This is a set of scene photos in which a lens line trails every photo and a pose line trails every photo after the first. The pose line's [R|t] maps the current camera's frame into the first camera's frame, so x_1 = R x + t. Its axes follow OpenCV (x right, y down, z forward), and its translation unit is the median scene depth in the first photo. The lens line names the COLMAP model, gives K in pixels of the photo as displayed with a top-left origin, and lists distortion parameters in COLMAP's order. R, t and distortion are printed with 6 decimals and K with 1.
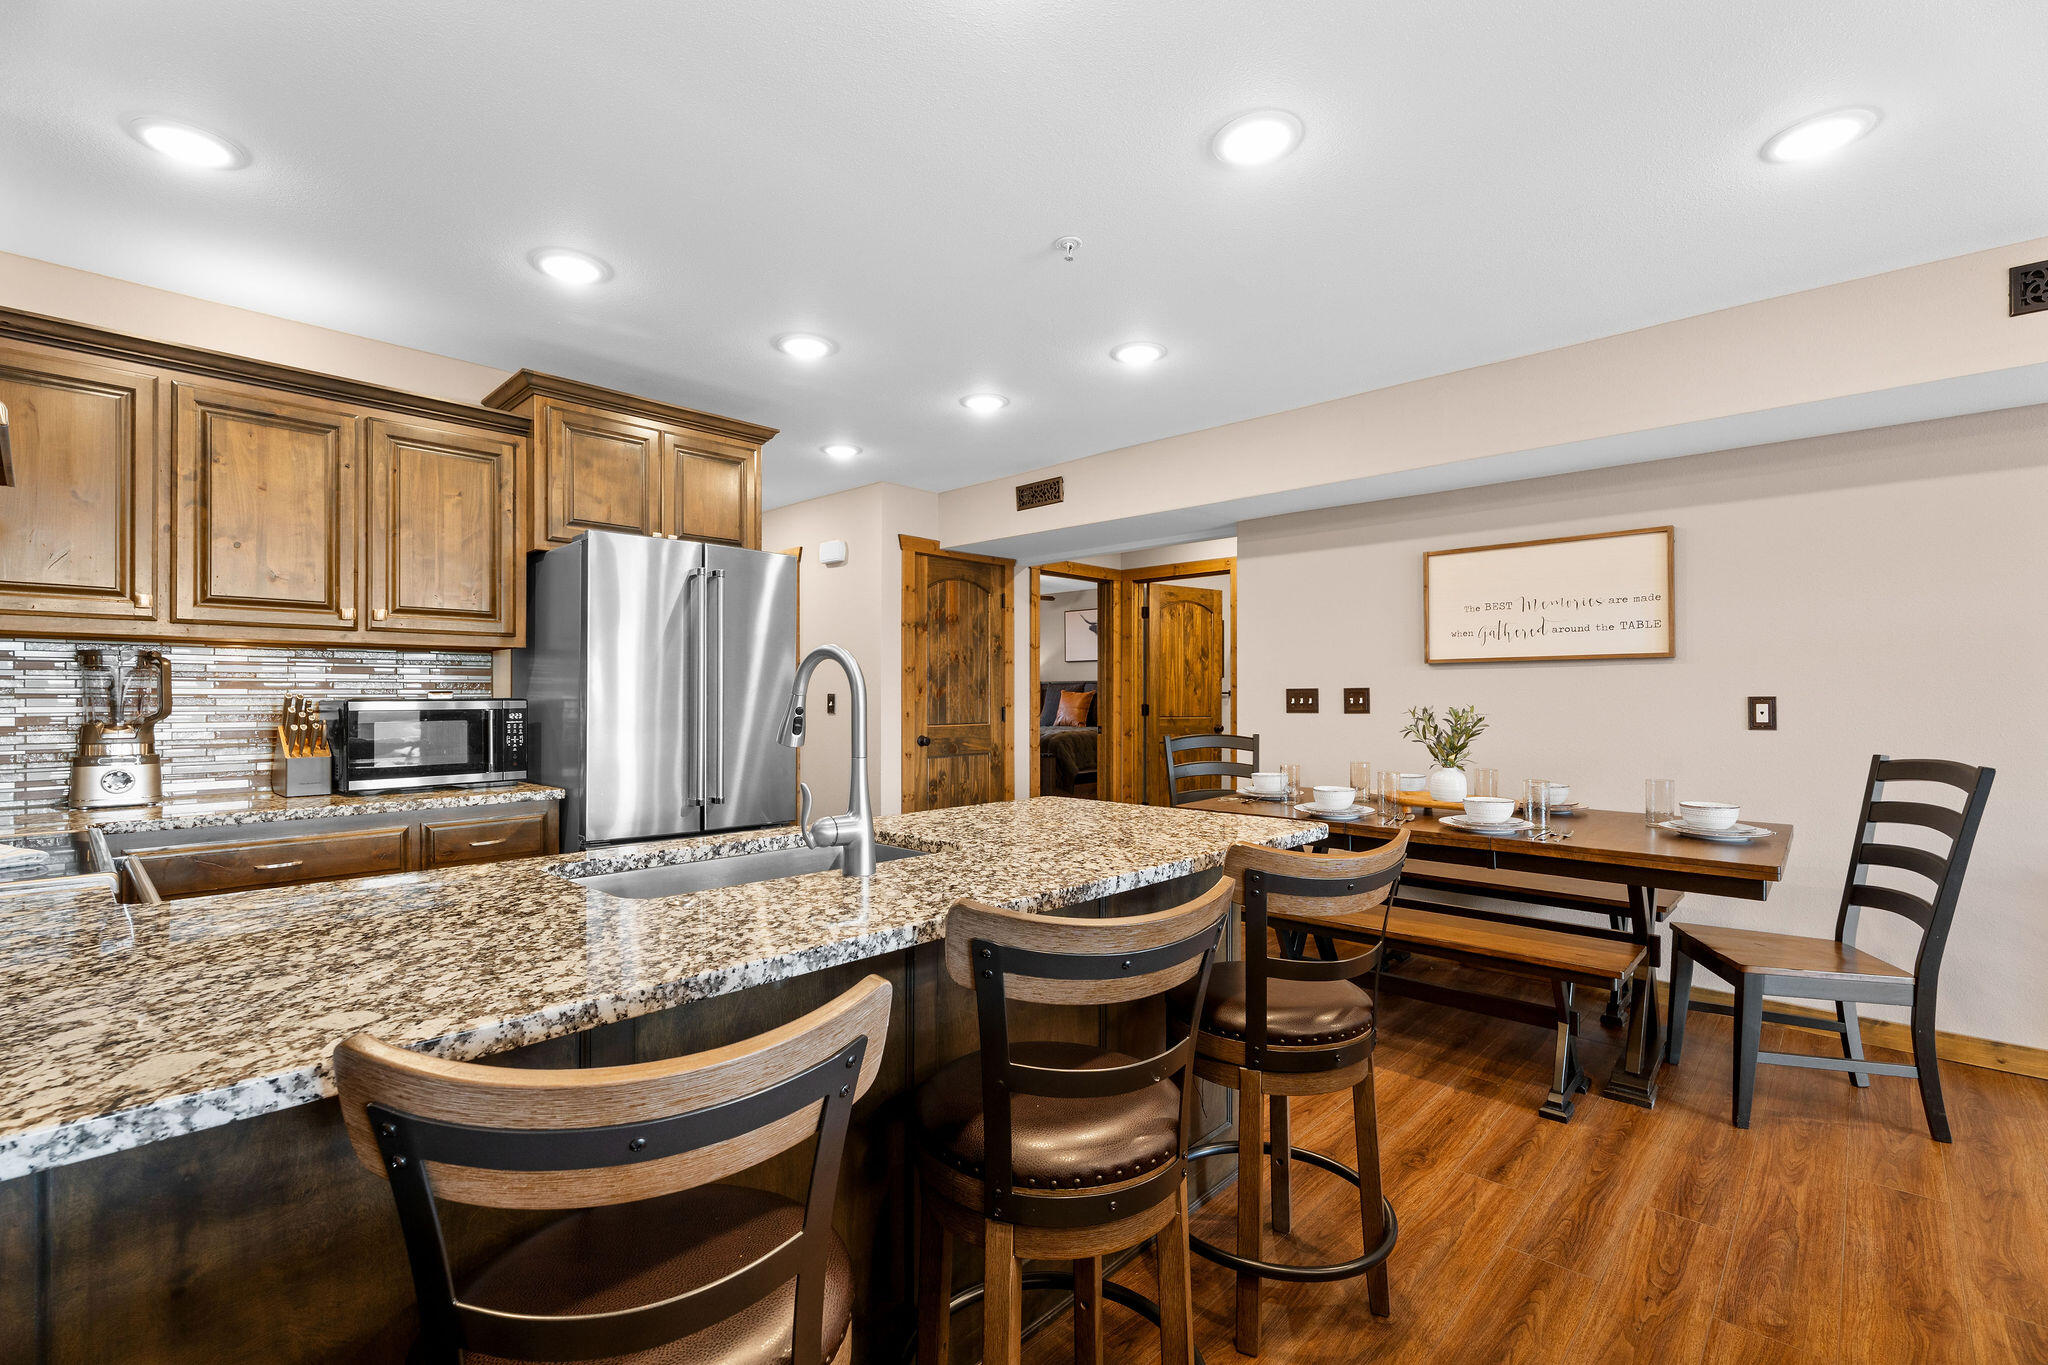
lens RADIAL K [[905.6, 0, 1021.2], [0, 905.6, 682.3], [0, 0, 1]] dist [0.000158, 0.001772]
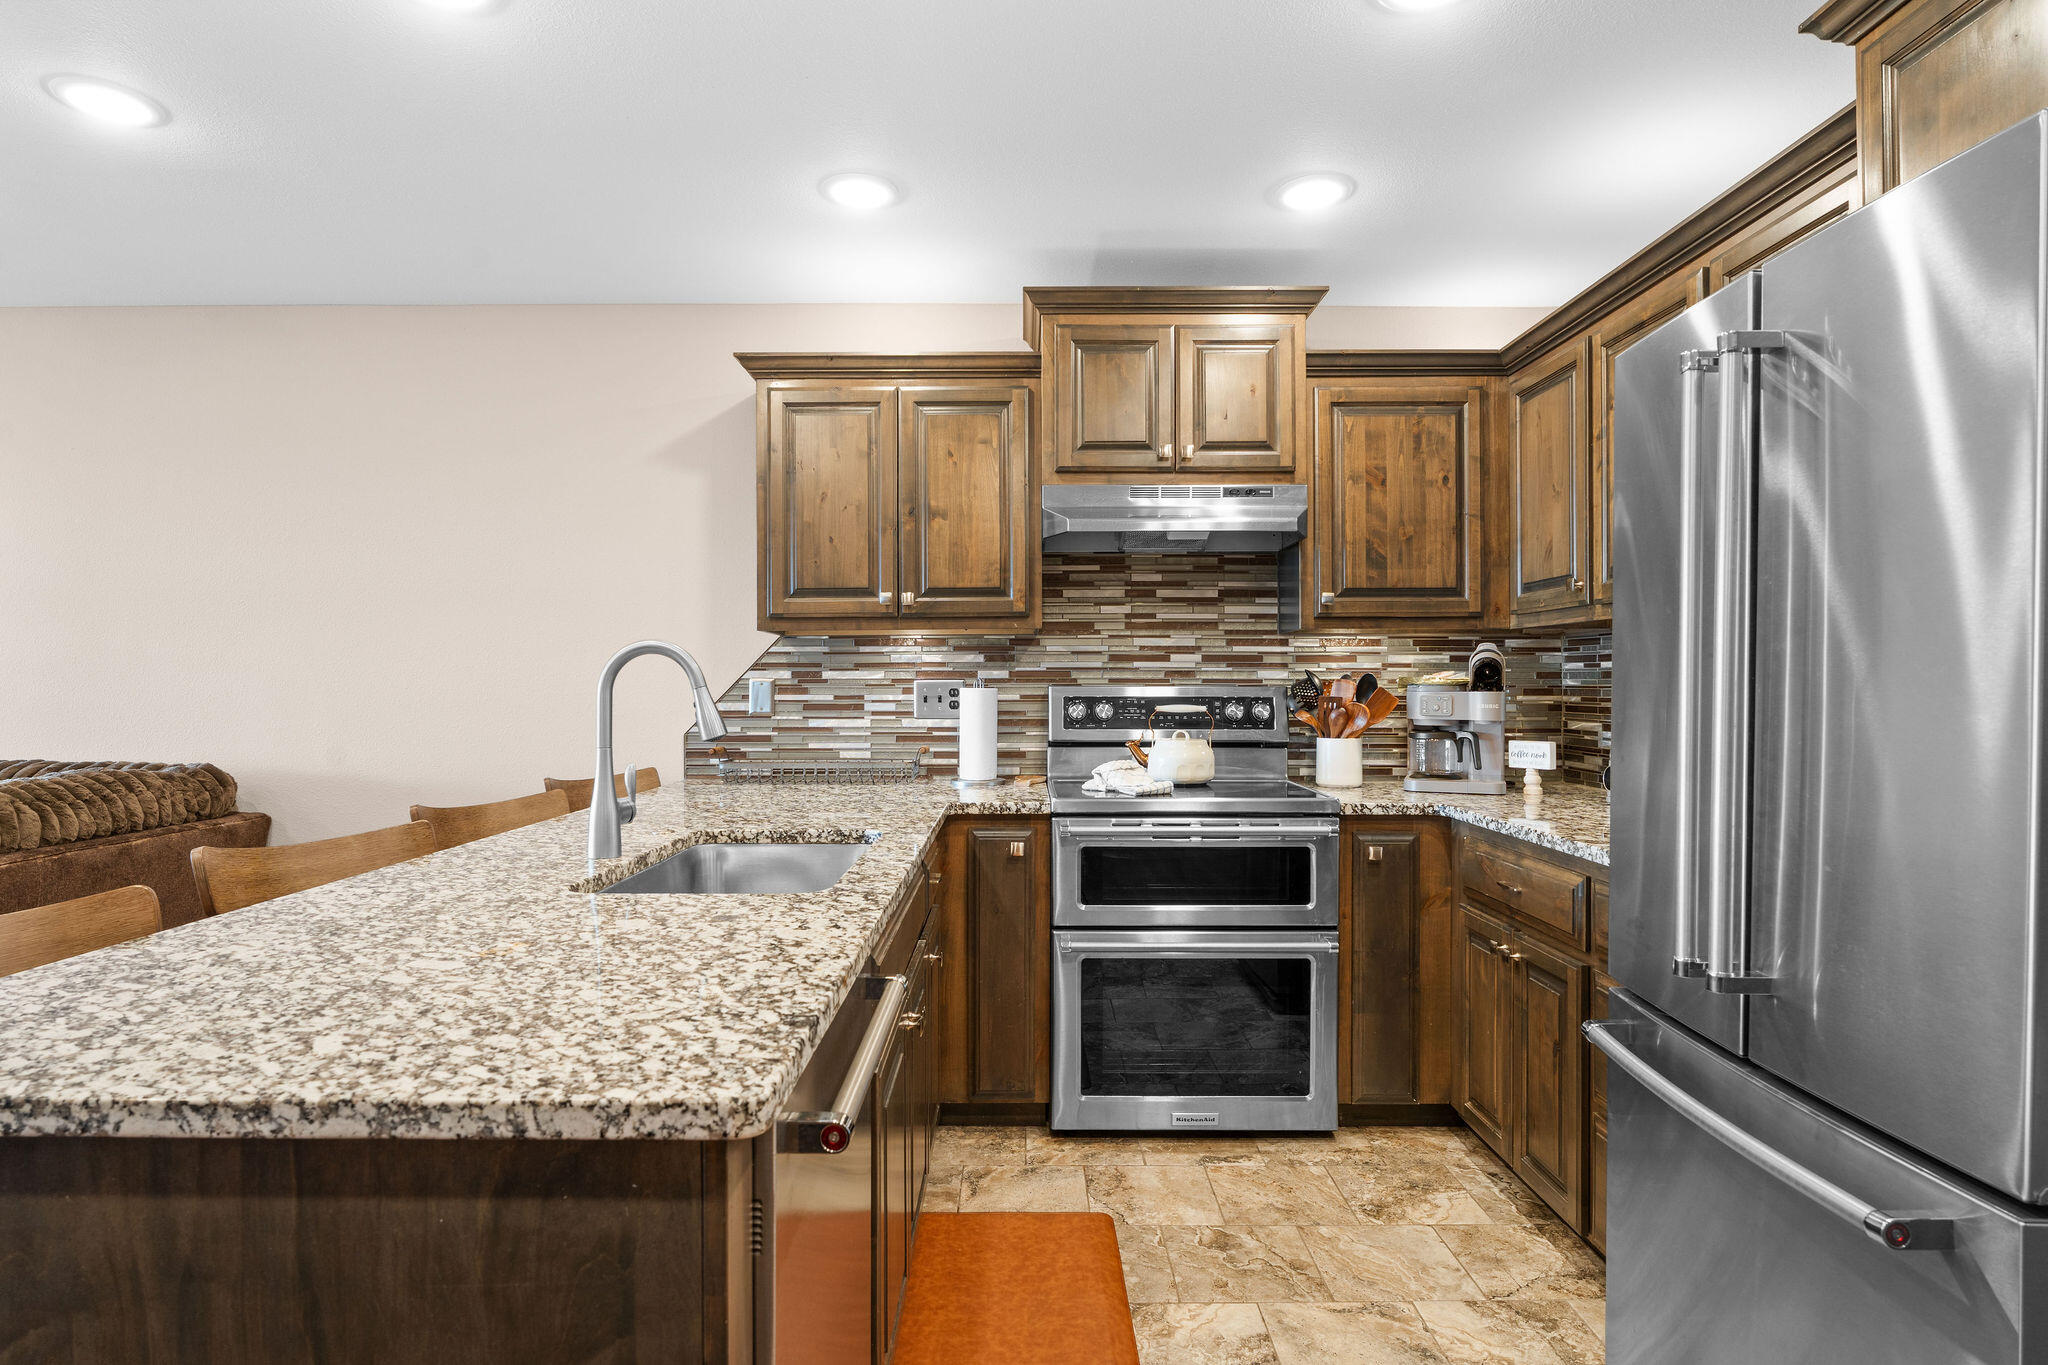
lens RADIAL K [[1078.1, 0, 1024.0], [0, 1078.1, 682.5], [0, 0, 1]] dist [-0.017145, 0.003369]
pose [[-0.731345, -0.000237, -0.682008, 0.176309], [0.011499, 0.999854, -0.012678, 0.016397], [0.681911, -0.017114, -0.731235, 1.270957]]
